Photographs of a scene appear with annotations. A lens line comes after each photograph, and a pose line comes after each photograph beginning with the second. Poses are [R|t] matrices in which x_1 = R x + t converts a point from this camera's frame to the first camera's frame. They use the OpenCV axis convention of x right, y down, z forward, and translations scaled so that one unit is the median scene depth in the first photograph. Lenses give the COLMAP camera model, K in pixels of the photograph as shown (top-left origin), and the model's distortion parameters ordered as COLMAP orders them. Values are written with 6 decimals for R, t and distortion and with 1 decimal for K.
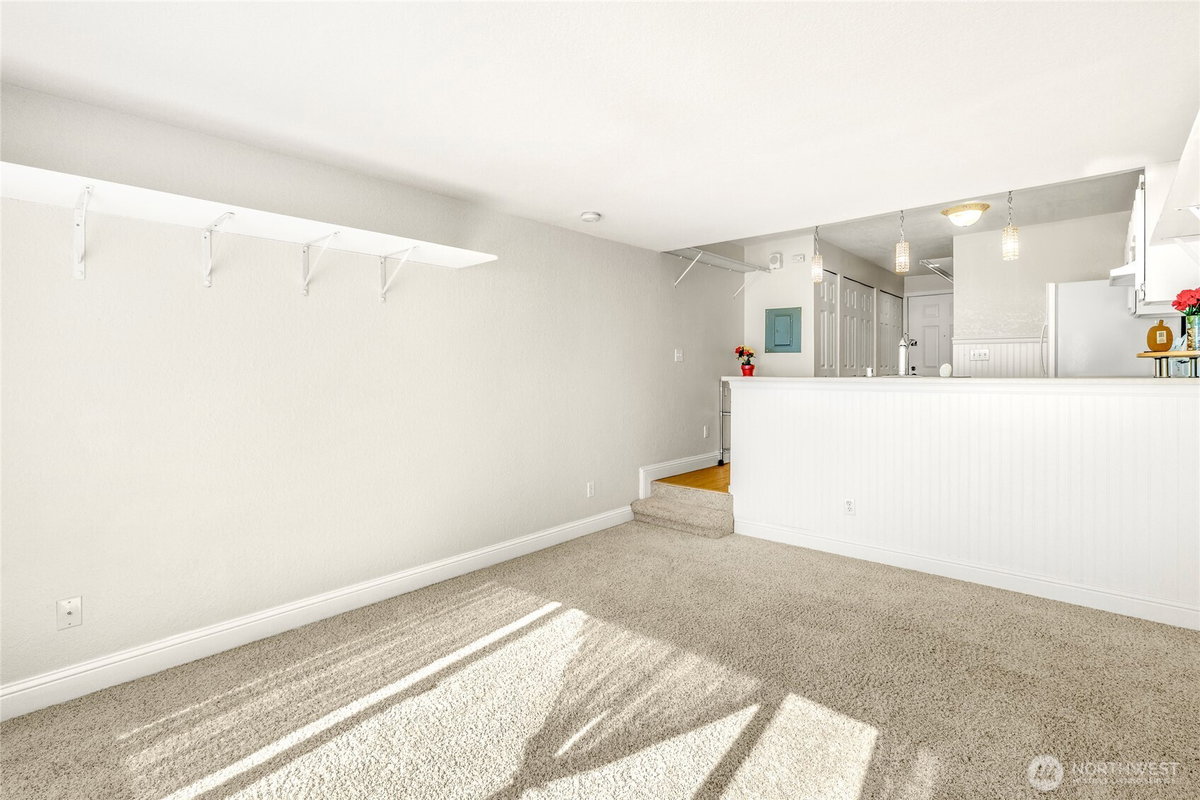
lens RADIAL K [[547.5, 0, 604.9], [0, 547.5, 369.3], [0, 0, 1]] dist [-0.008340, 0.002273]
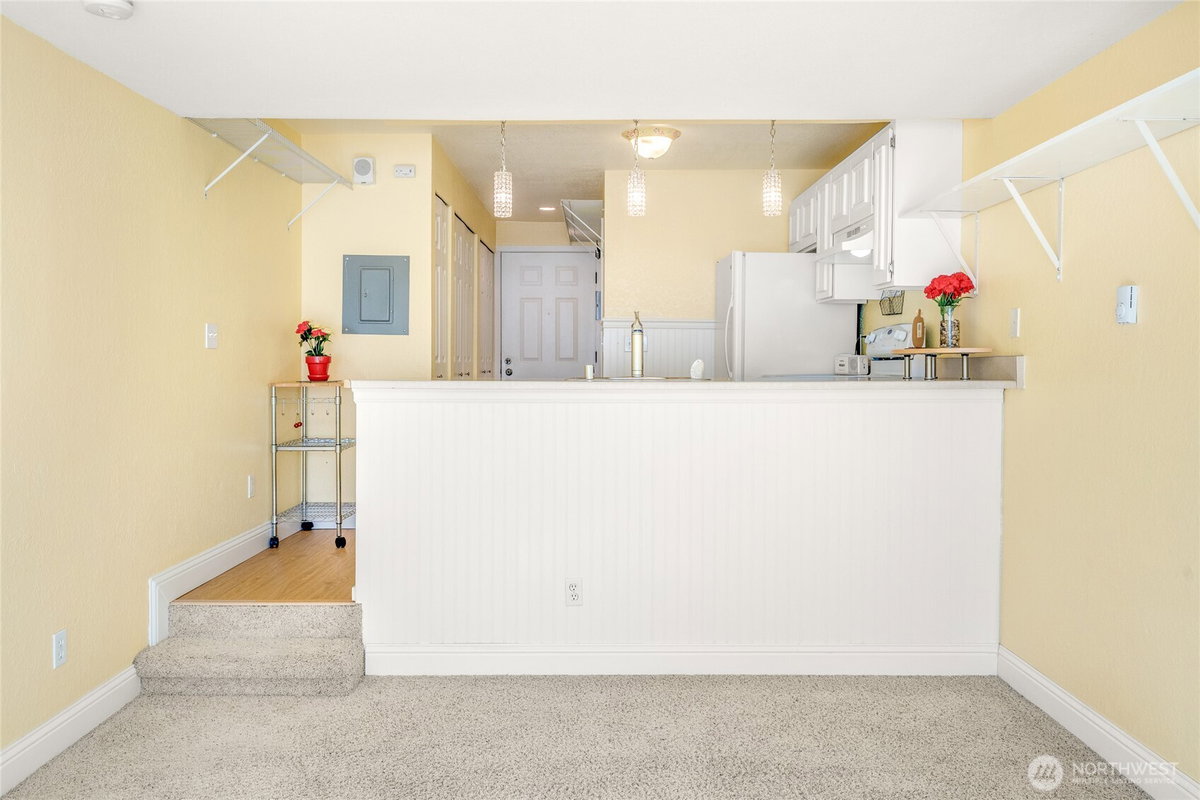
lens RADIAL K [[921.6, 0, 587.3], [0, 921.6, 367.9], [0, 0, 1]] dist [-0.005103, 0.008548]
pose [[0.749744, -0.001909, 0.661726, -0.170956], [-0.005176, 0.999948, 0.008749, -0.006319], [-0.661708, -0.009985, 0.749695, 0.173196]]
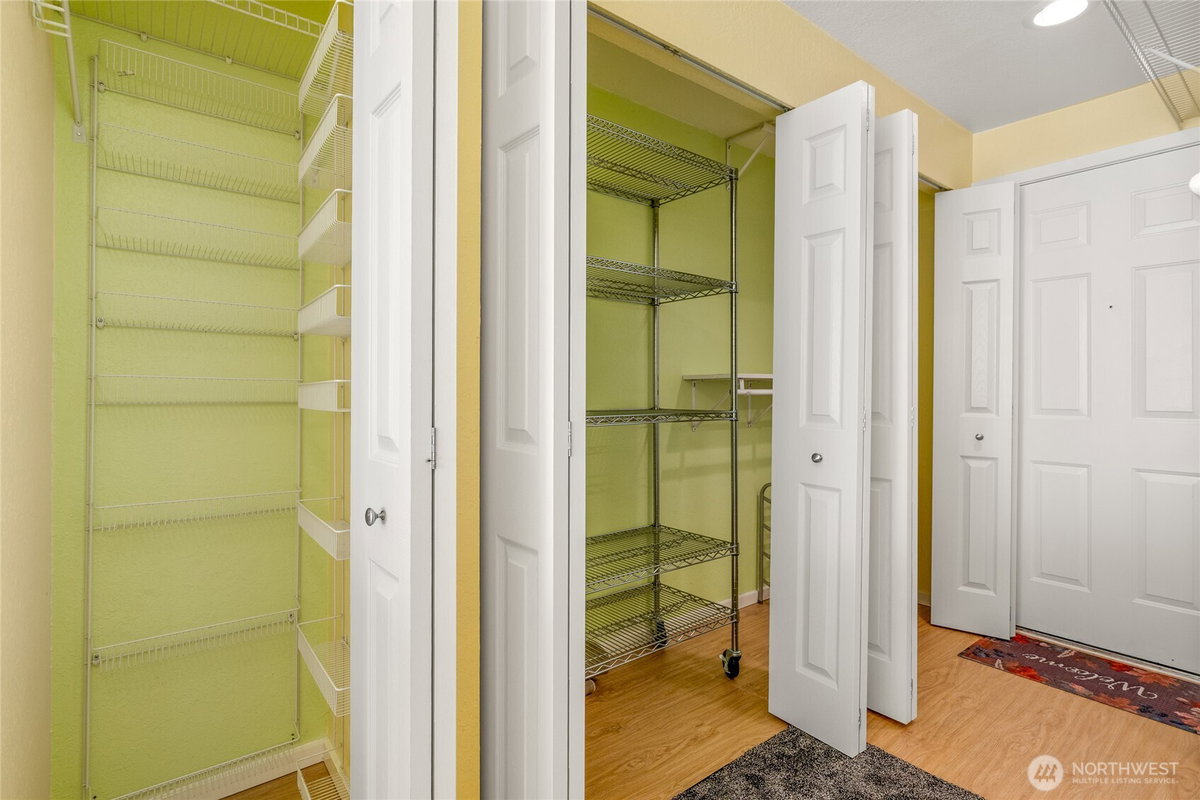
lens RADIAL K [[571.5, 0, 595.2], [0, 571.5, 393.7], [0, 0, 1]] dist [-0.001262, 0.001230]
pose [[0.982800, 0.002283, -0.184657, 0.666702], [-0.000784, 0.999966, 0.008190, -0.027868], [0.184670, -0.007905, 0.982769, 1.064425]]
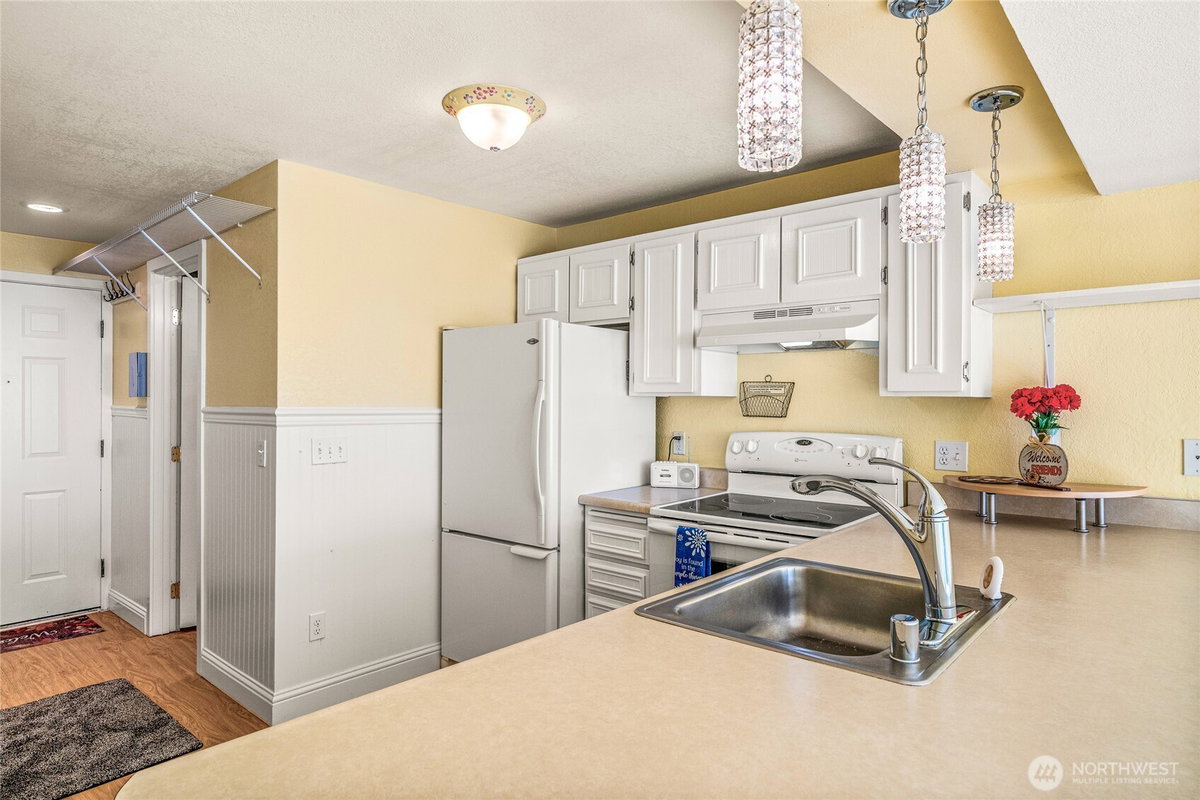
lens RADIAL K [[686.0, 0, 597.7], [0, 686.0, 400.7], [0, 0, 1]] dist [0.001992, -0.000867]
pose [[-0.008740, 0.002698, 0.999958, 0.154888], [-0.000653, 0.999996, -0.002704, -0.074910], [-0.999962, -0.000677, -0.008738, 0.912997]]
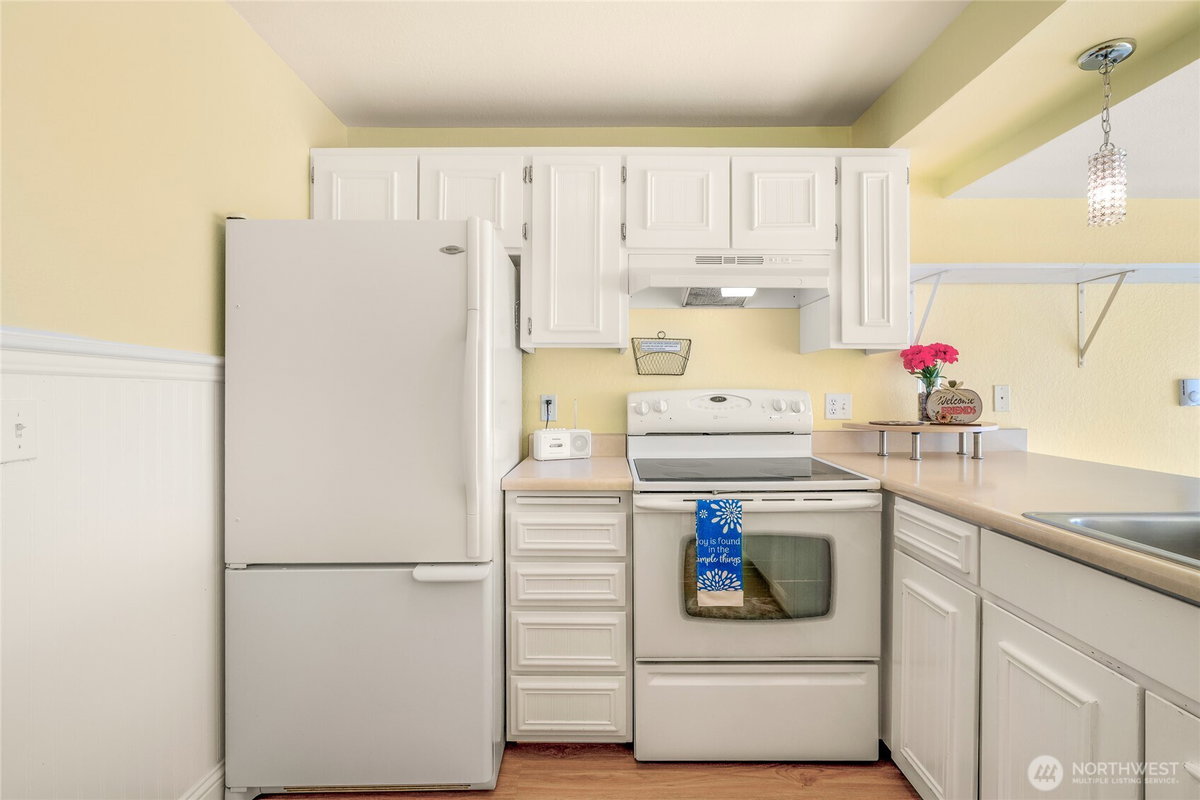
lens RADIAL K [[547.5, 0, 601.2], [0, 547.5, 392.1], [0, 0, 1]] dist [-0.008340, 0.002273]
pose [[-0.667085, 0.004404, 0.744969, 0.478321], [0.004507, 0.999988, -0.001876, -0.045030], [-0.744968, 0.002106, -0.667097, 1.119017]]
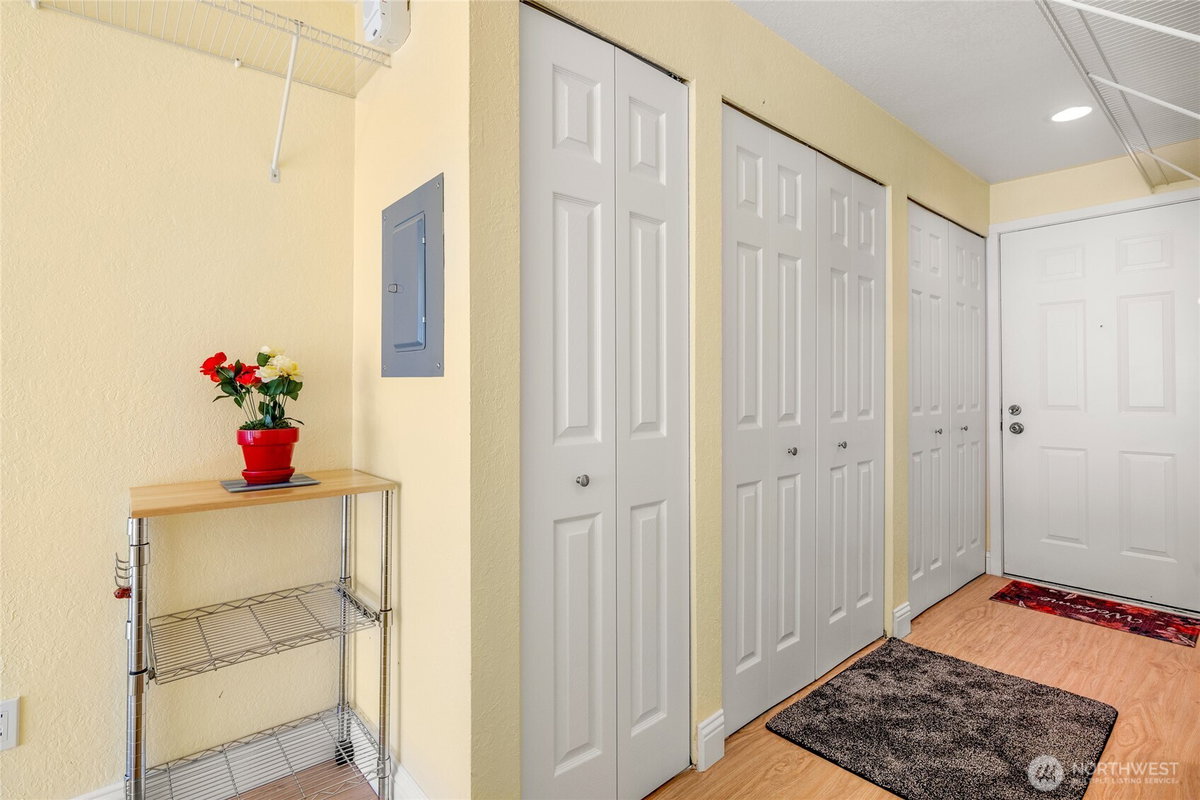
lens RADIAL K [[571.5, 0, 597.5], [0, 571.5, 391.6], [0, 0, 1]] dist [-0.001262, 0.001230]
pose [[0.990866, -0.003391, -0.134805, 0.539561], [0.003616, 0.999992, 0.001430, -0.029033], [0.134799, -0.001904, 0.990871, 0.921841]]
